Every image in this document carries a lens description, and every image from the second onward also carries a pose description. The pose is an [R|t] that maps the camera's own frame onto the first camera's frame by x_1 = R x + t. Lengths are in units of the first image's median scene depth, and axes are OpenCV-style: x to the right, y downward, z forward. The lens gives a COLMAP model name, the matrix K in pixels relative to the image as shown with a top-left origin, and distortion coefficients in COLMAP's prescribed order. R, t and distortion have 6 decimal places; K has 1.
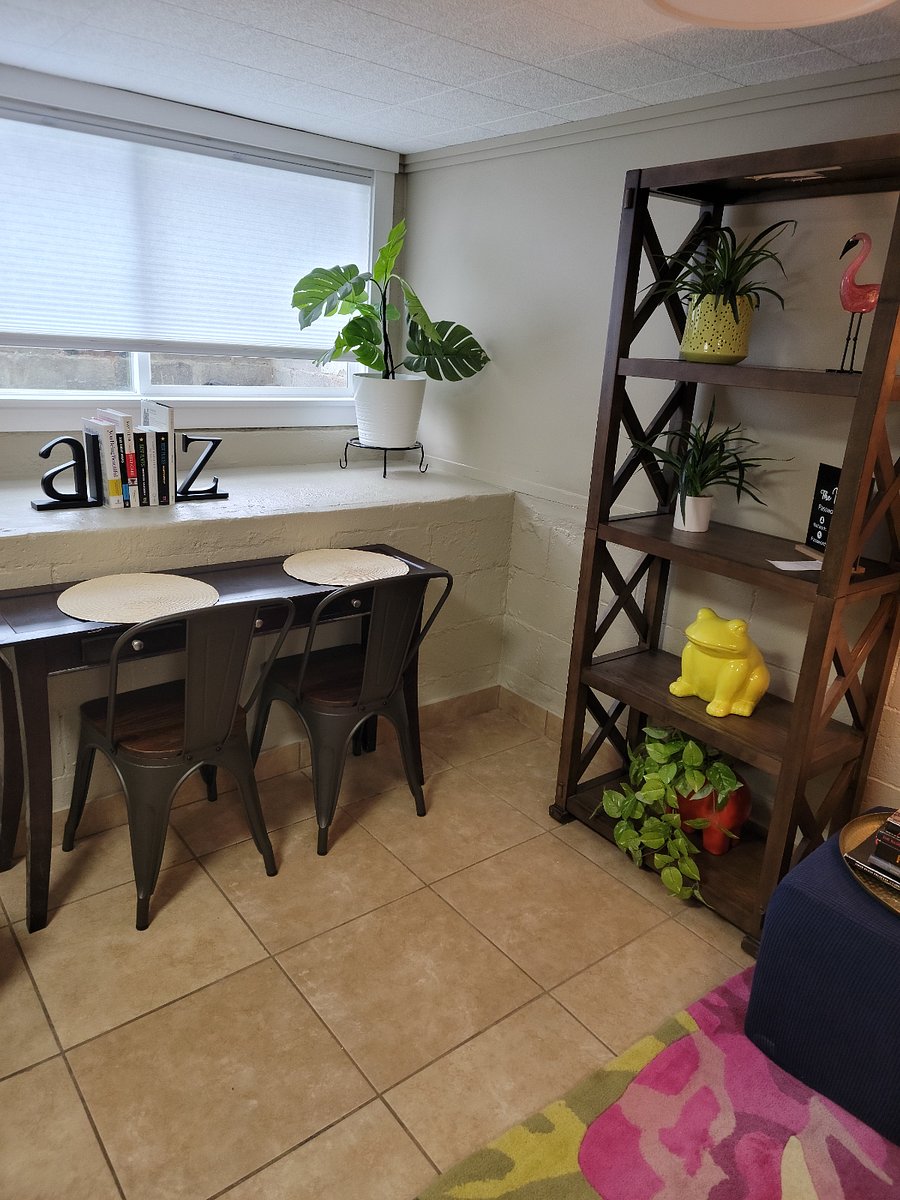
lens RADIAL K [[840.3, 0, 450.0], [0, 840.3, 600.0], [0, 0, 1]] dist [0.082238, -0.087080]
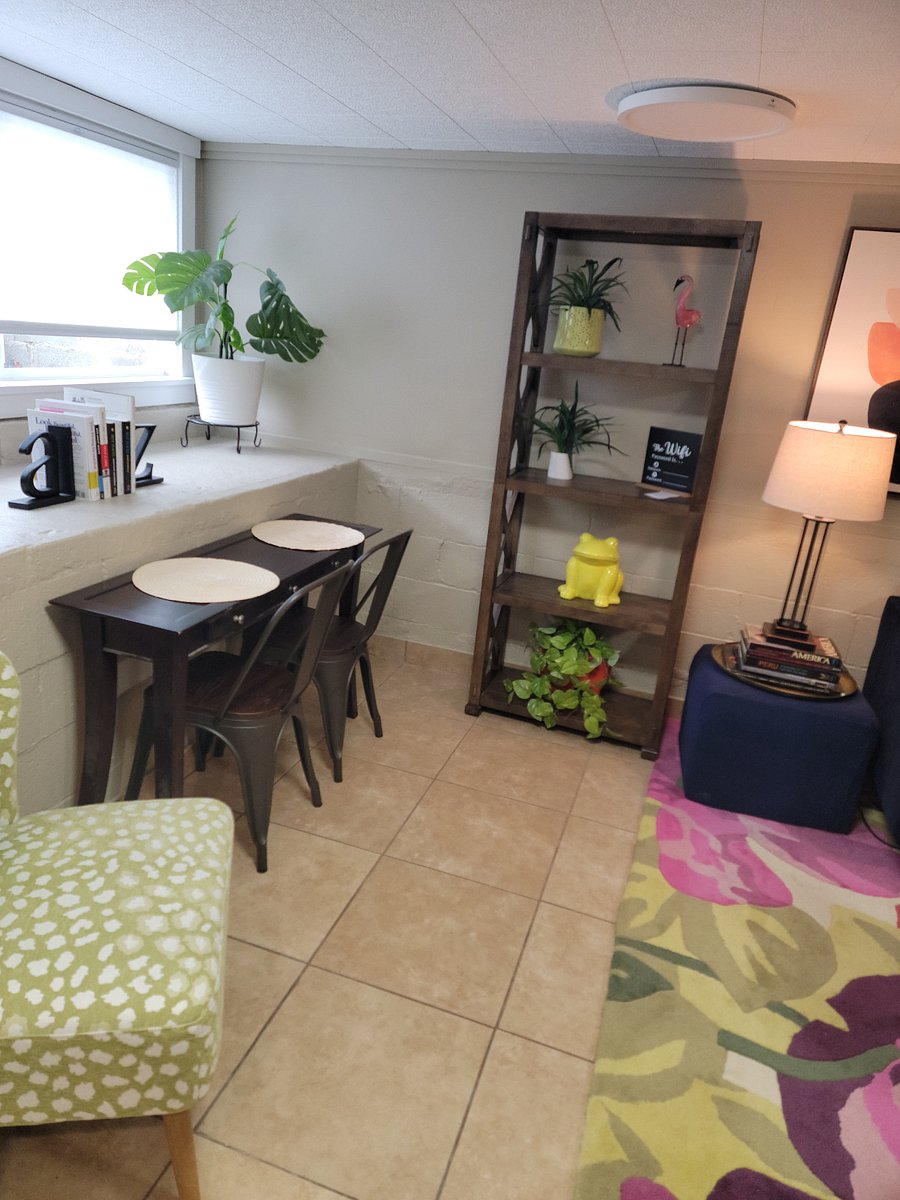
lens RADIAL K [[828.1, 0, 450.0], [0, 828.1, 600.0], [0, 0, 1]] dist [0.093271, -0.100446]
pose [[0.840853, -0.152369, 0.519375, -0.586820], [0.126515, 0.988306, 0.085115, -0.025226], [-0.526270, -0.005860, 0.850297, -0.053321]]
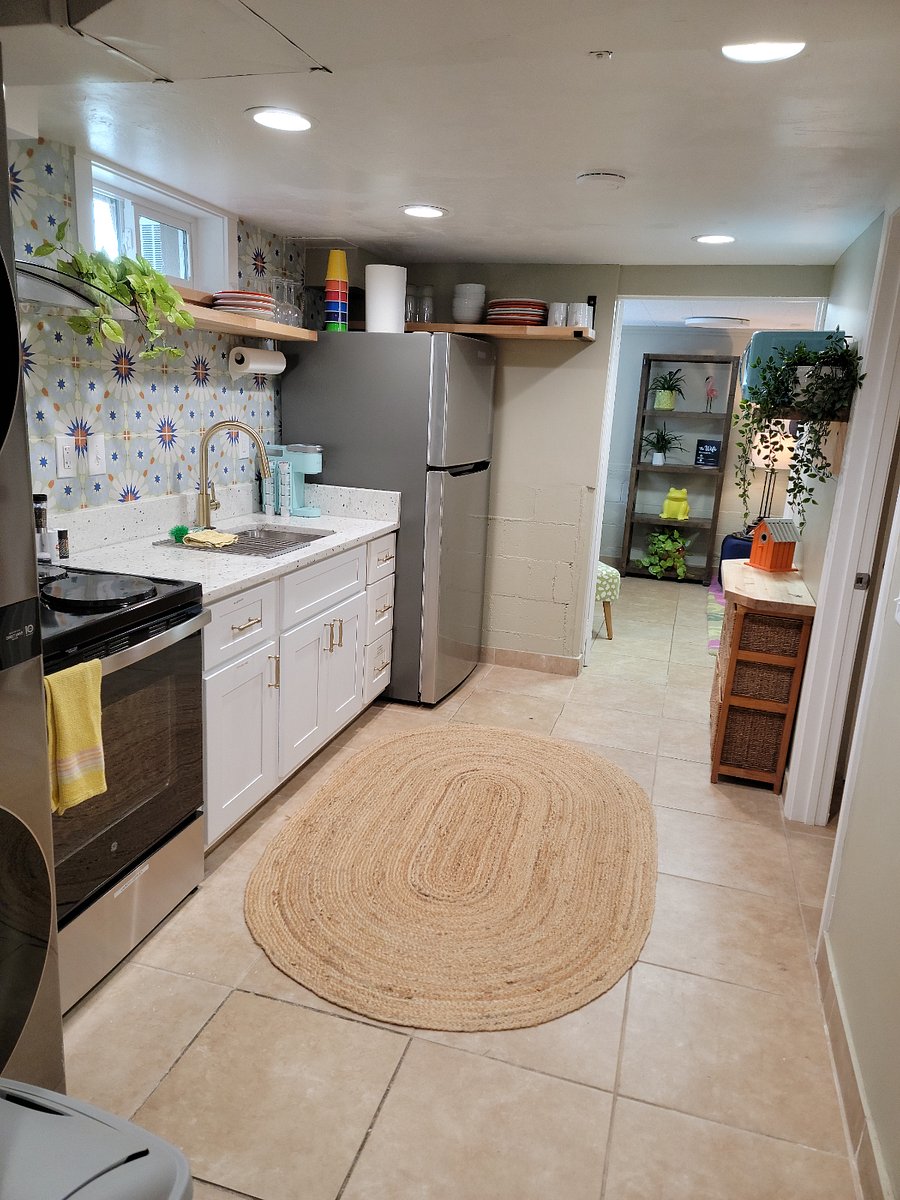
lens RADIAL K [[828.1, 0, 450.0], [0, 828.1, 600.0], [0, 0, 1]] dist [0.093271, -0.100446]
pose [[0.827857, -0.155678, 0.538903, -2.002402], [0.175910, 0.984305, 0.014114, 0.218543], [-0.532642, 0.083114, 0.842249, -1.078968]]
